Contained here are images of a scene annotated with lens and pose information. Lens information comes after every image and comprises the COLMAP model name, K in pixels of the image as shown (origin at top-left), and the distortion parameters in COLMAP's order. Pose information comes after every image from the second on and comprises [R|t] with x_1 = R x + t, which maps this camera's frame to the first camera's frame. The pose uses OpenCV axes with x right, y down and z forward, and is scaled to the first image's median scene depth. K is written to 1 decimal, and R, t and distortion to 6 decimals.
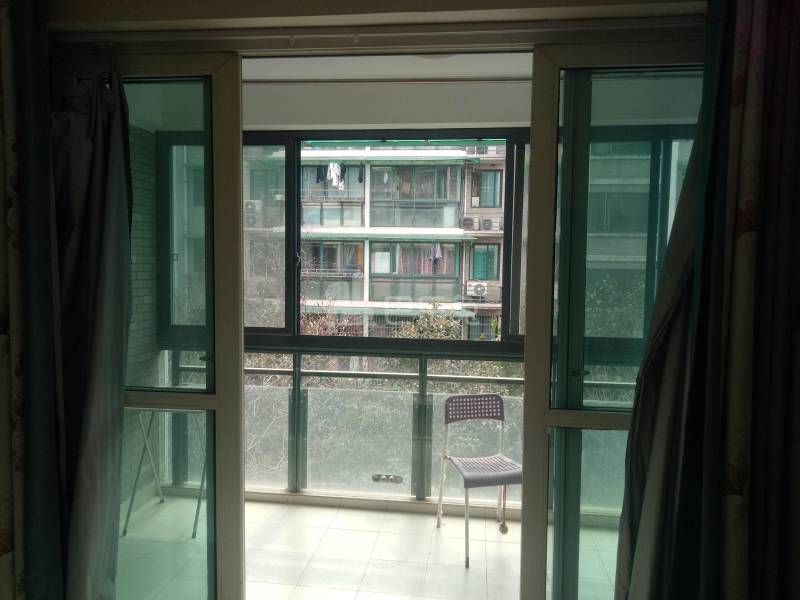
lens RADIAL K [[592.1, 0, 403.5], [0, 592.1, 299.9], [0, 0, 1]] dist [0.026843, -0.031792]
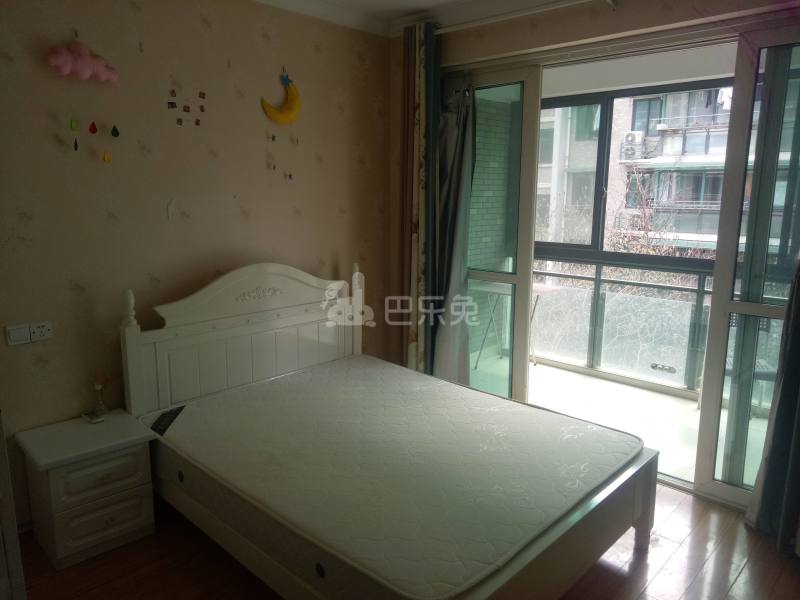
lens RADIAL K [[592.1, 0, 403.5], [0, 592.1, 299.9], [0, 0, 1]] dist [0.026843, -0.031792]
pose [[0.808418, 0.097087, -0.580546, 0.246271], [-0.031476, 0.992022, 0.122069, 0.020191], [0.587766, -0.080409, 0.805025, -0.331417]]
